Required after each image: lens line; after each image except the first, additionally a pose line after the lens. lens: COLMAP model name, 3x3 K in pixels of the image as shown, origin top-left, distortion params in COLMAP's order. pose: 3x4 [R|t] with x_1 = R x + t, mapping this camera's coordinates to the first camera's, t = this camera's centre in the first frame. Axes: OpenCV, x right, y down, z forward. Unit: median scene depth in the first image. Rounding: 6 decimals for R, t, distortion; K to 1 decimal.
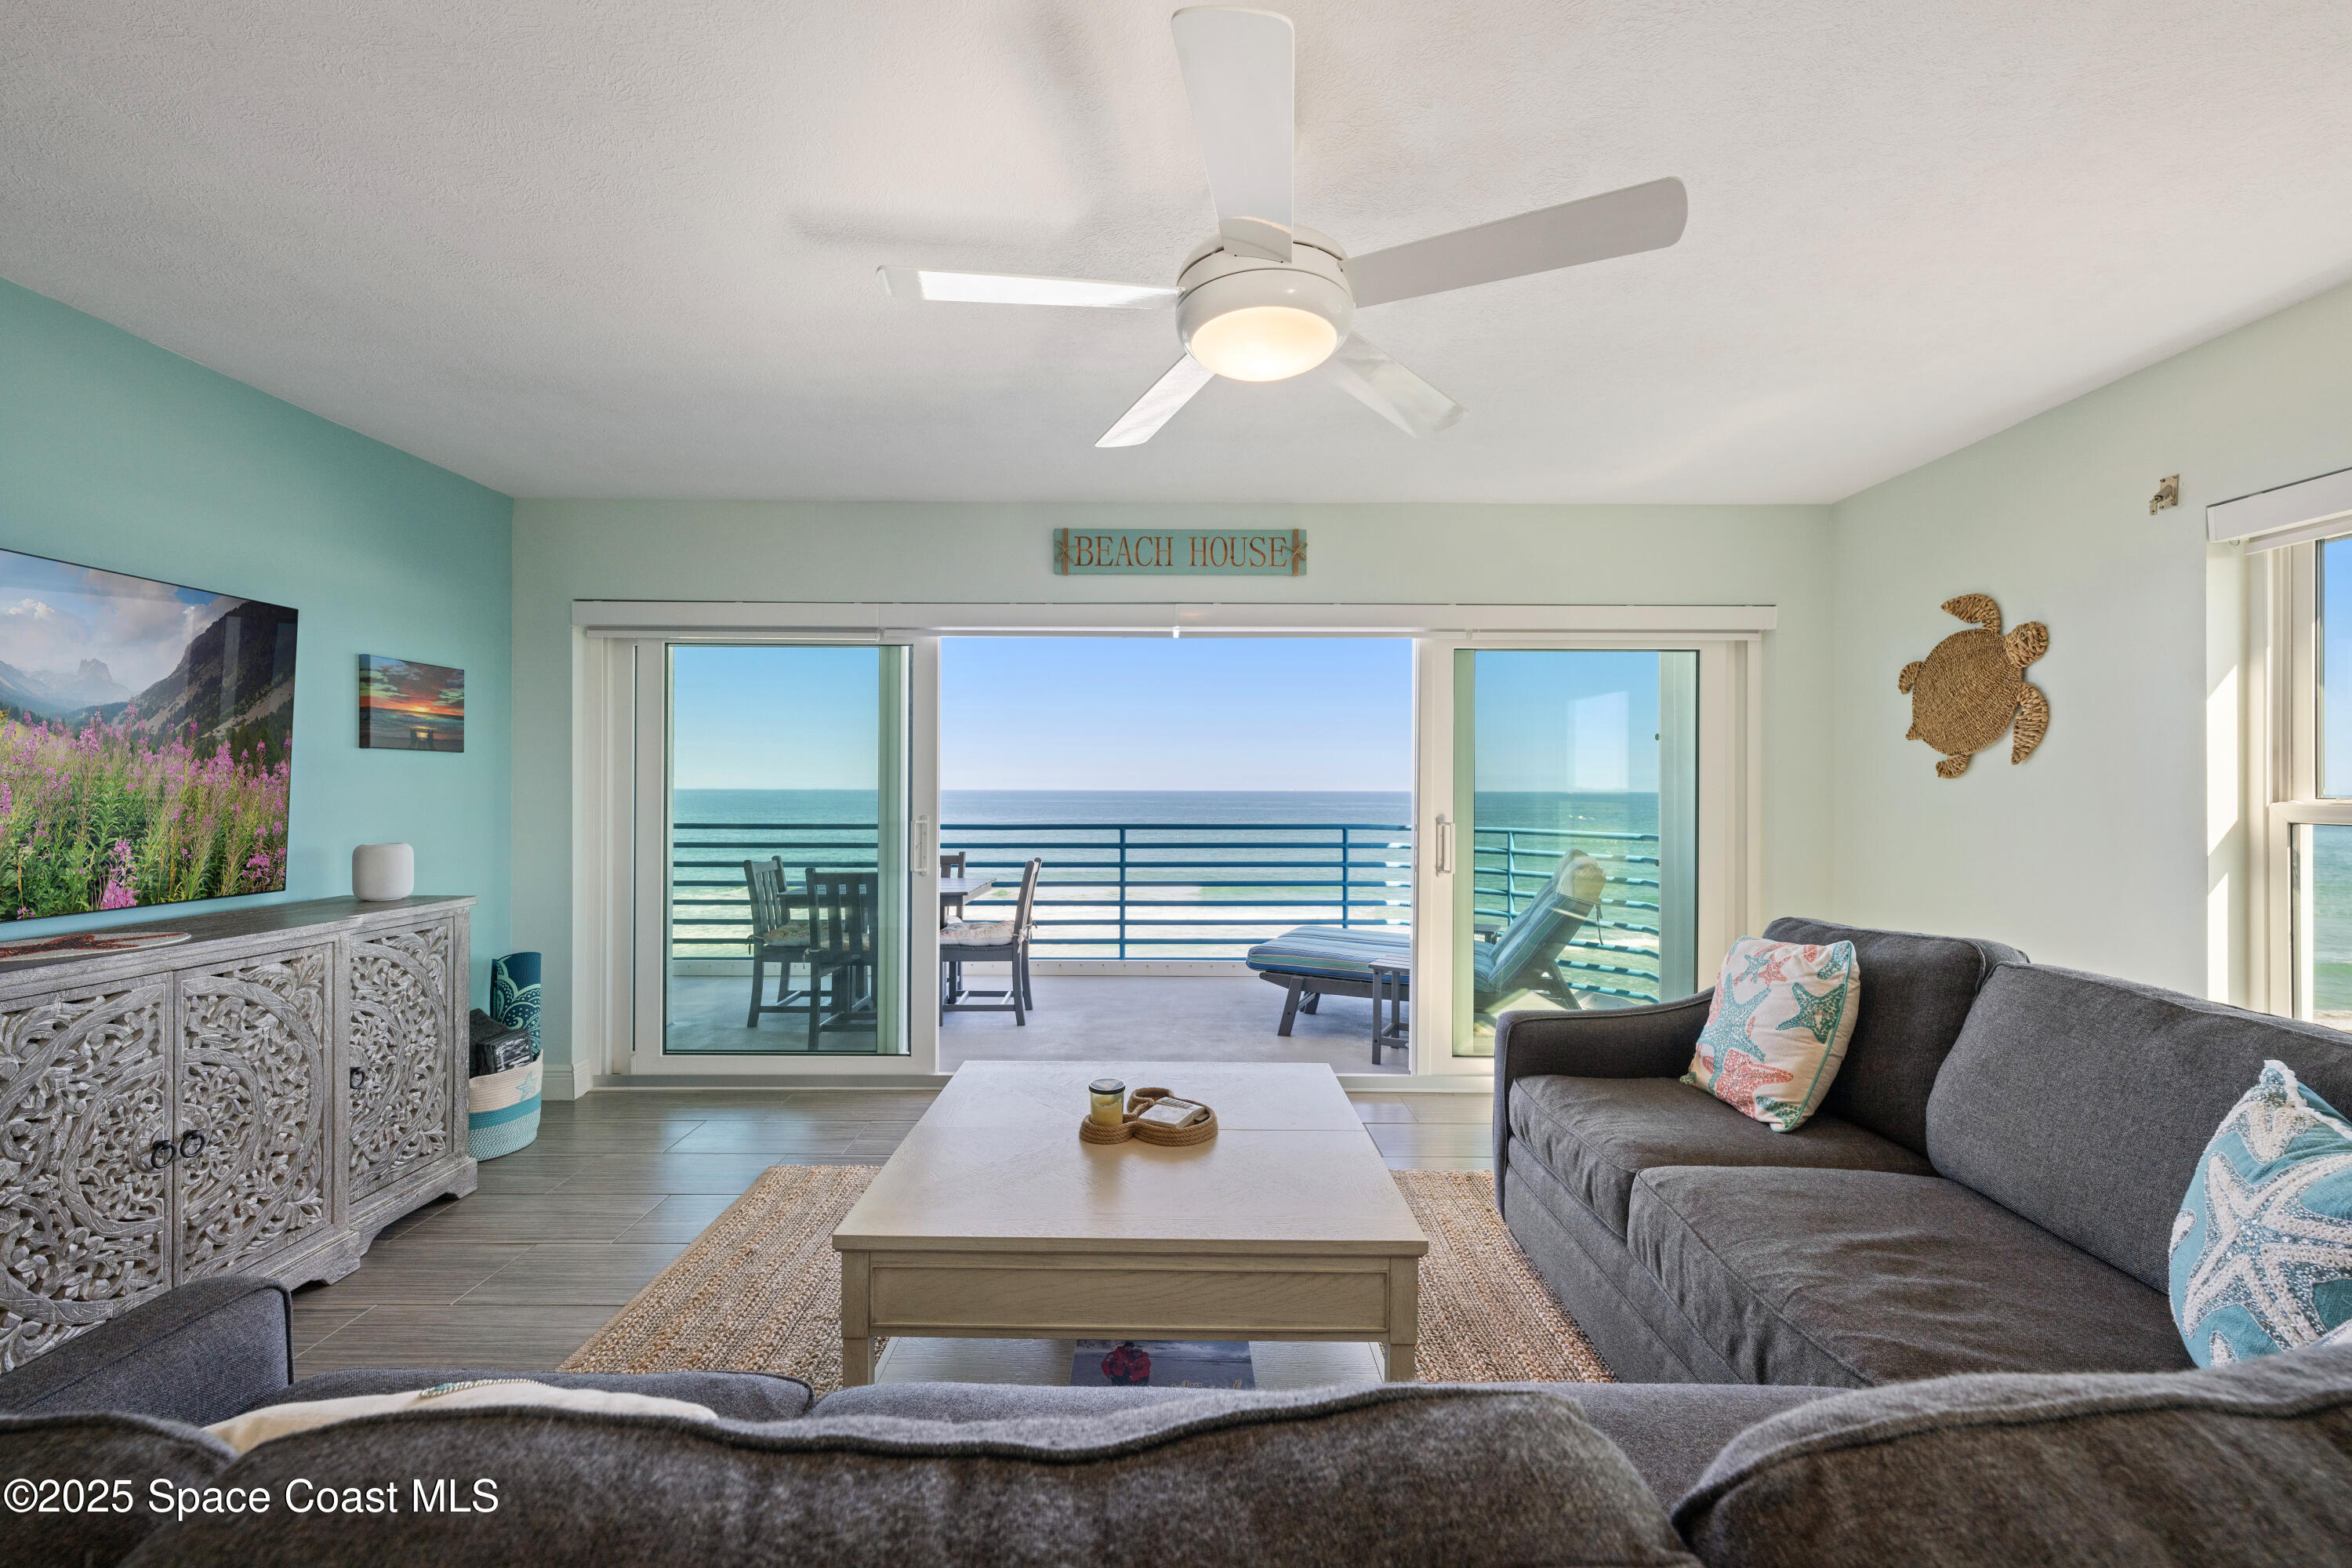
lens RADIAL K [[927.7, 0, 1171.9], [0, 927.7, 785.9], [0, 0, 1]] dist [0.000935, 0.000224]
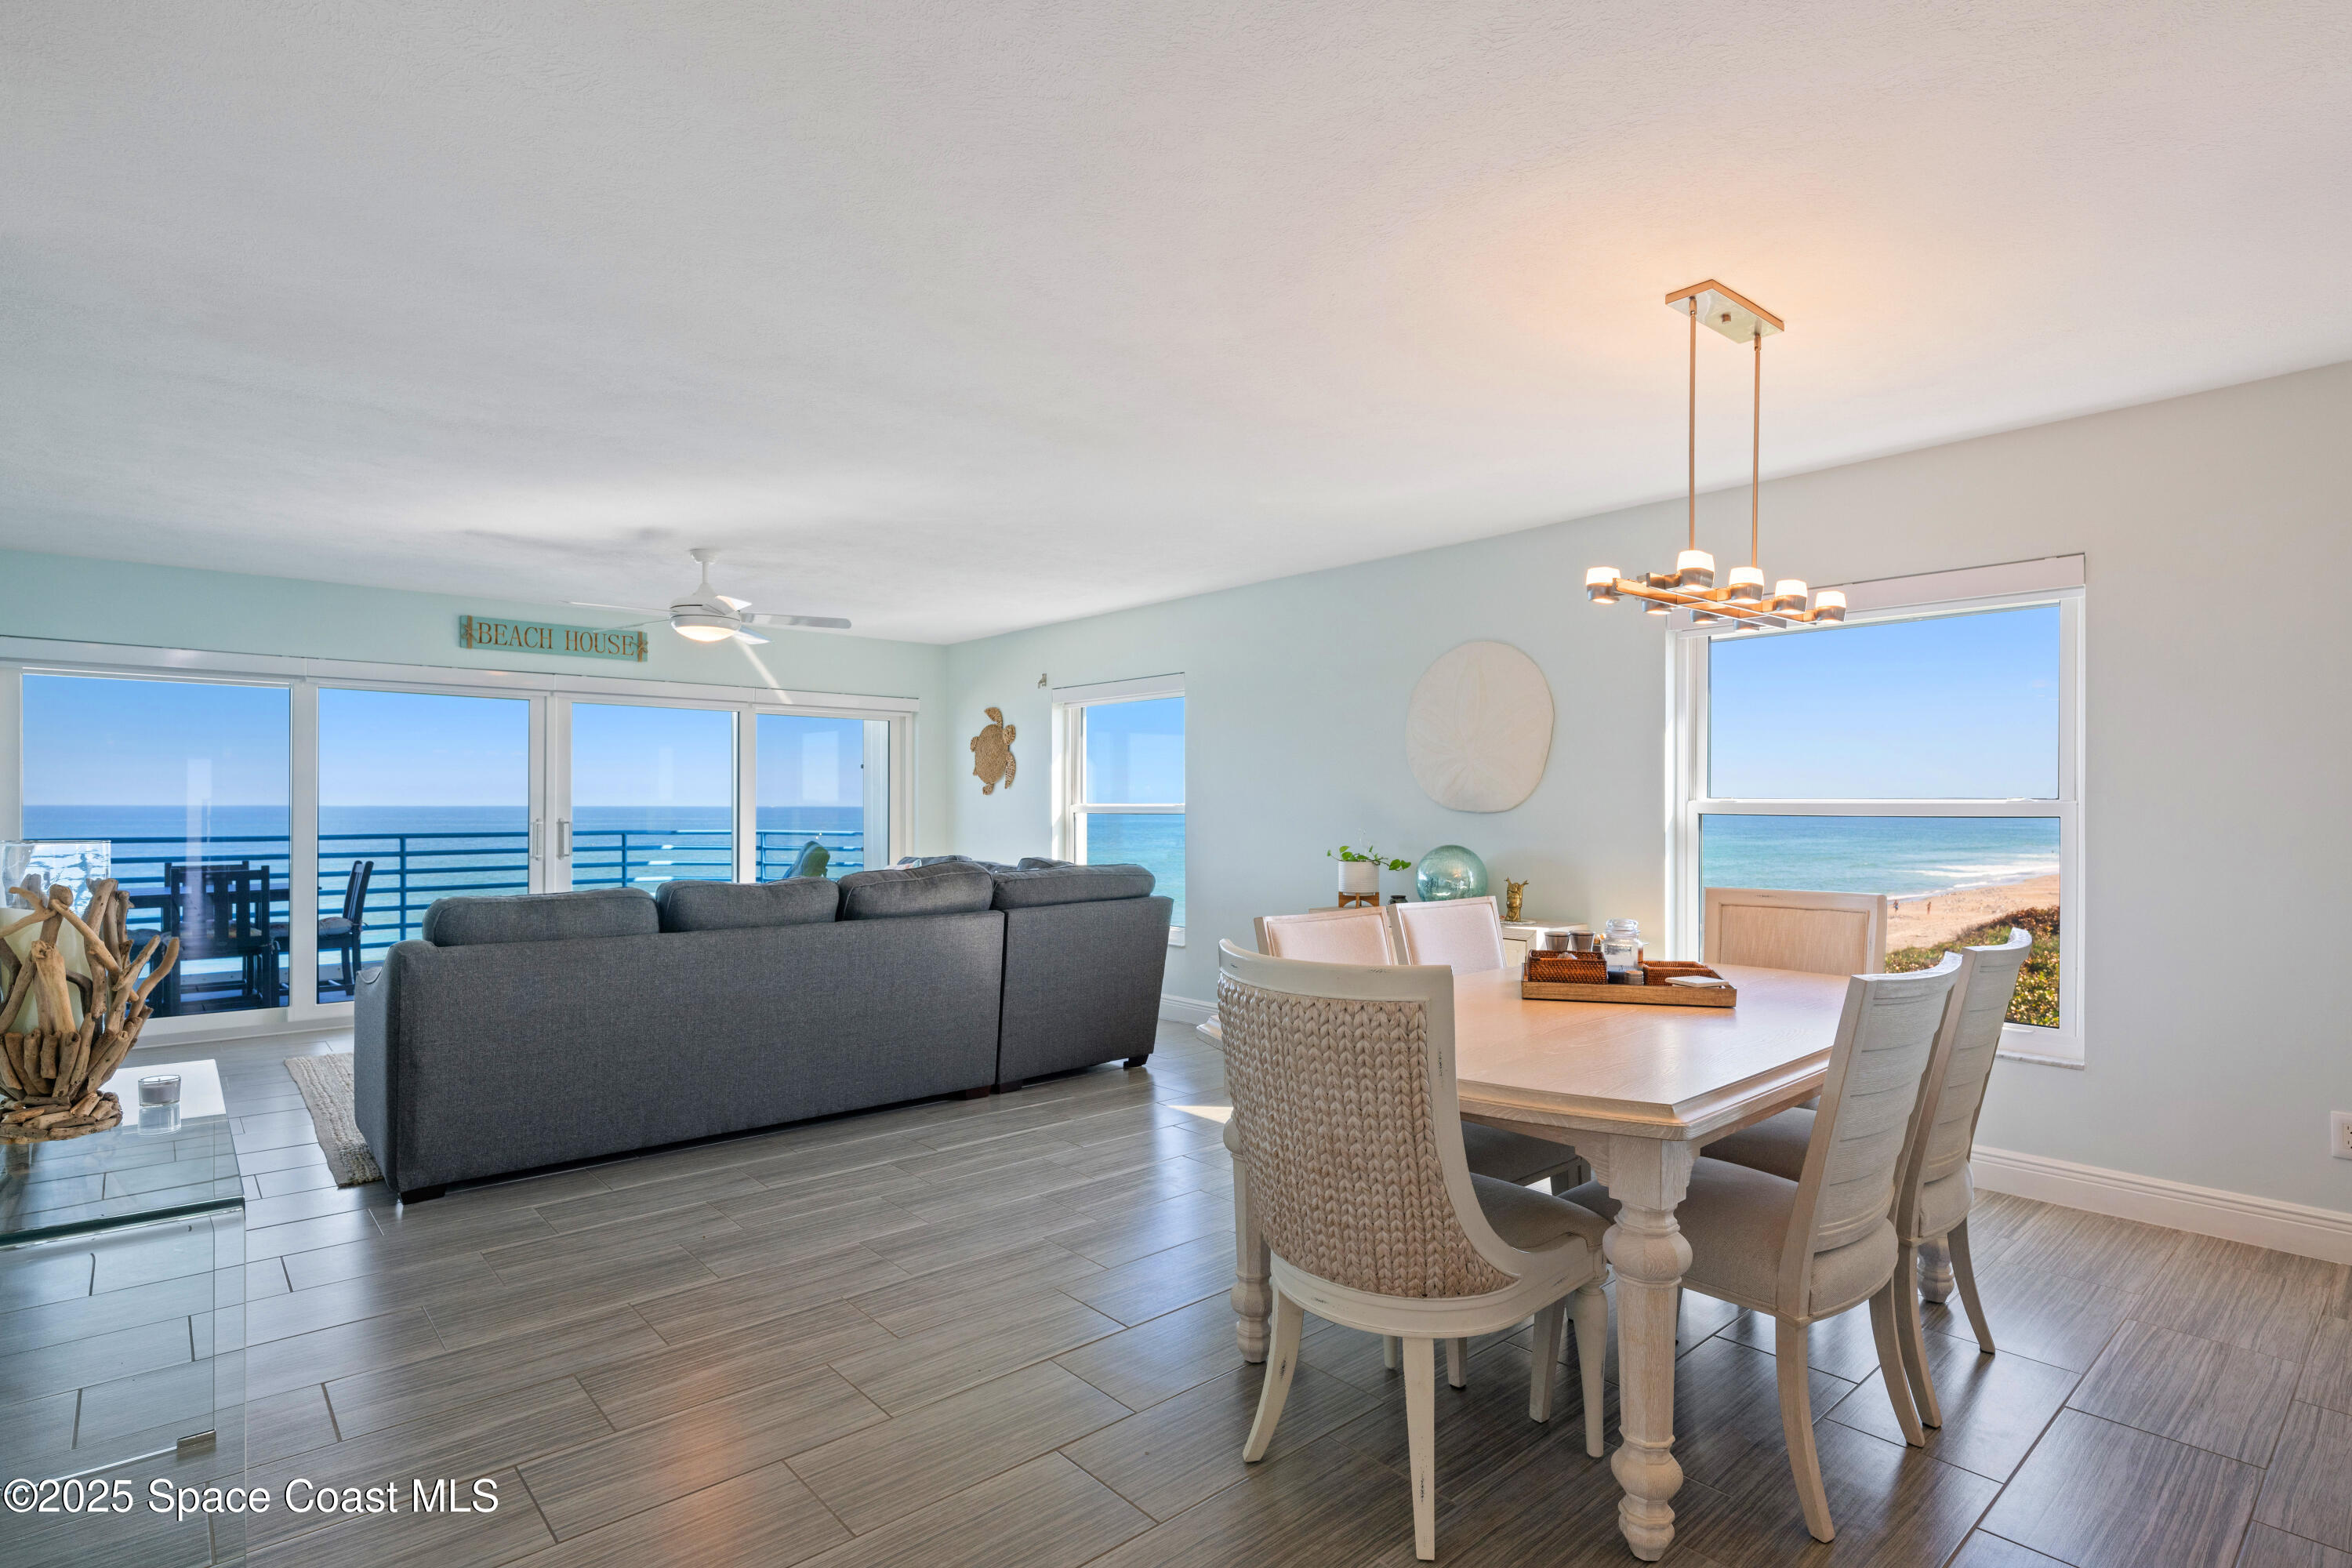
lens RADIAL K [[1205.4, 0, 1170.5], [0, 1205.4, 795.9], [0, 0, 1]] dist [-0.001585, 0.000653]
pose [[0.763130, 0.003807, 0.646233, -0.578191], [-0.002732, 0.999993, -0.002665, -0.000651], [-0.646239, 0.000268, 0.763135, -1.304996]]
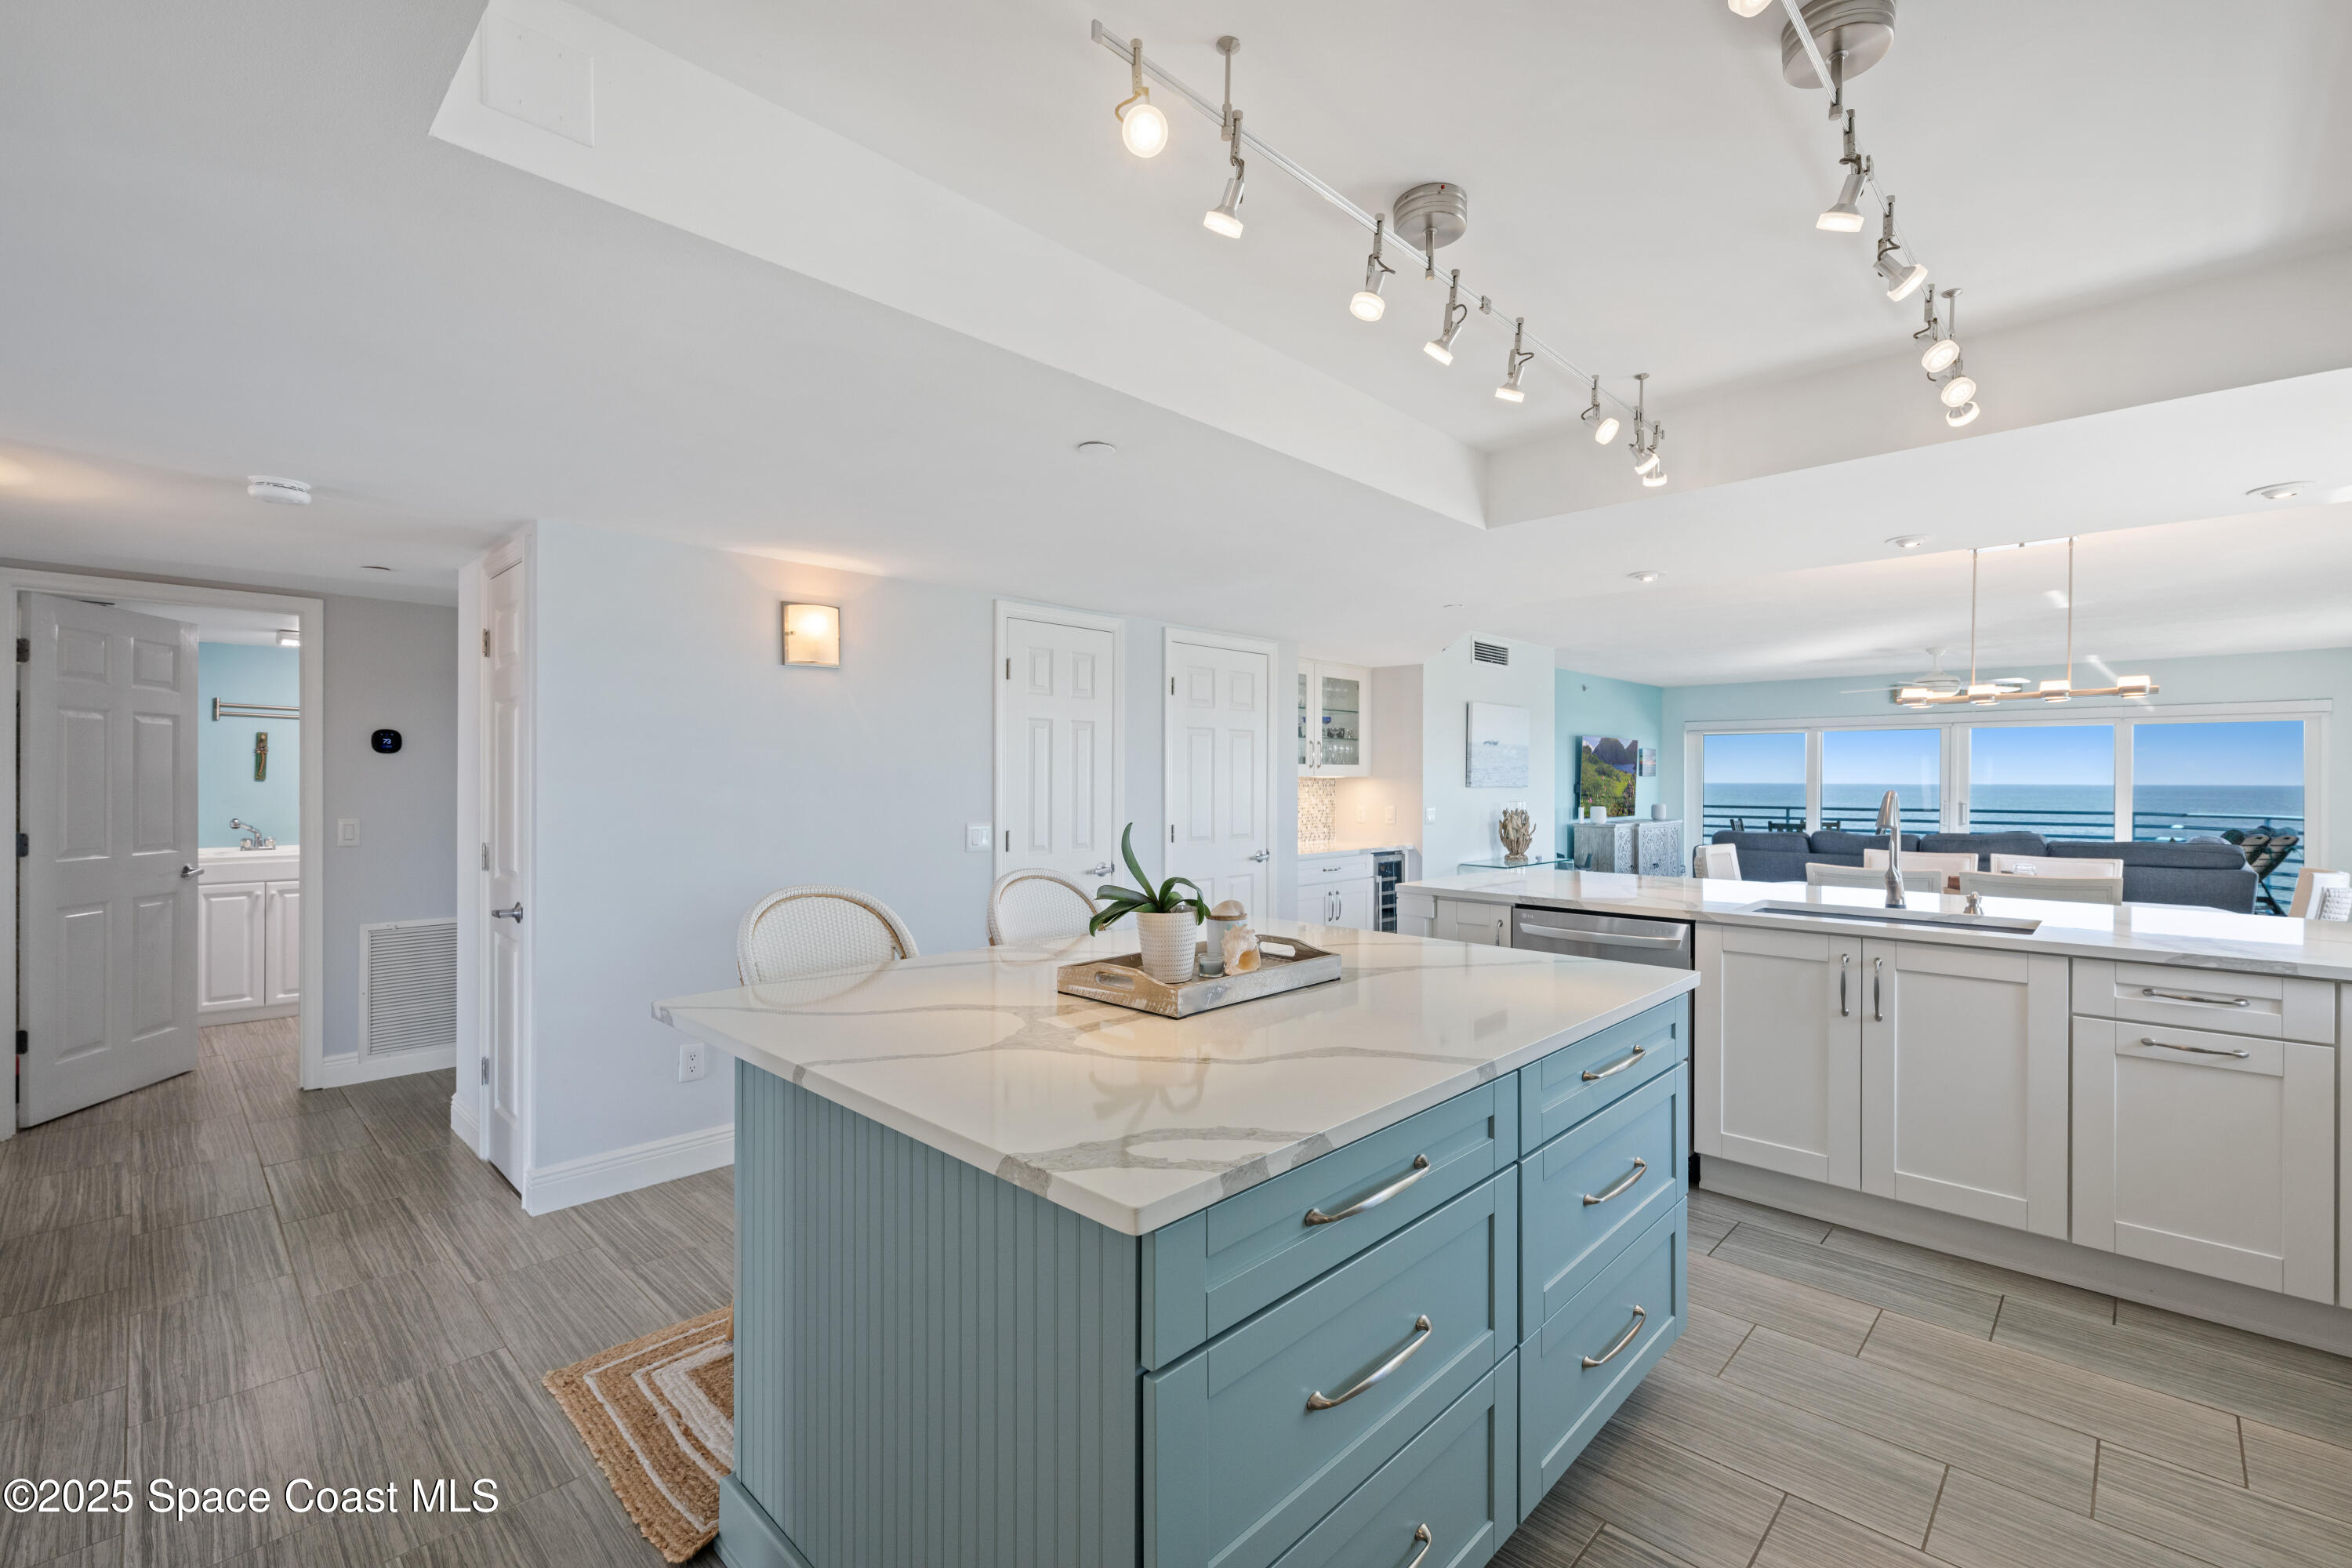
lens RADIAL K [[1002.3, 0, 1180.9], [0, 1002.3, 783.5], [0, 0, 1]] dist [0.005980, -0.001124]
pose [[0.716562, 0.002196, -0.697520, 0.466699], [0.001765, 0.999986, 0.004962, -0.034242], [0.697522, -0.004786, 0.716548, -2.710697]]
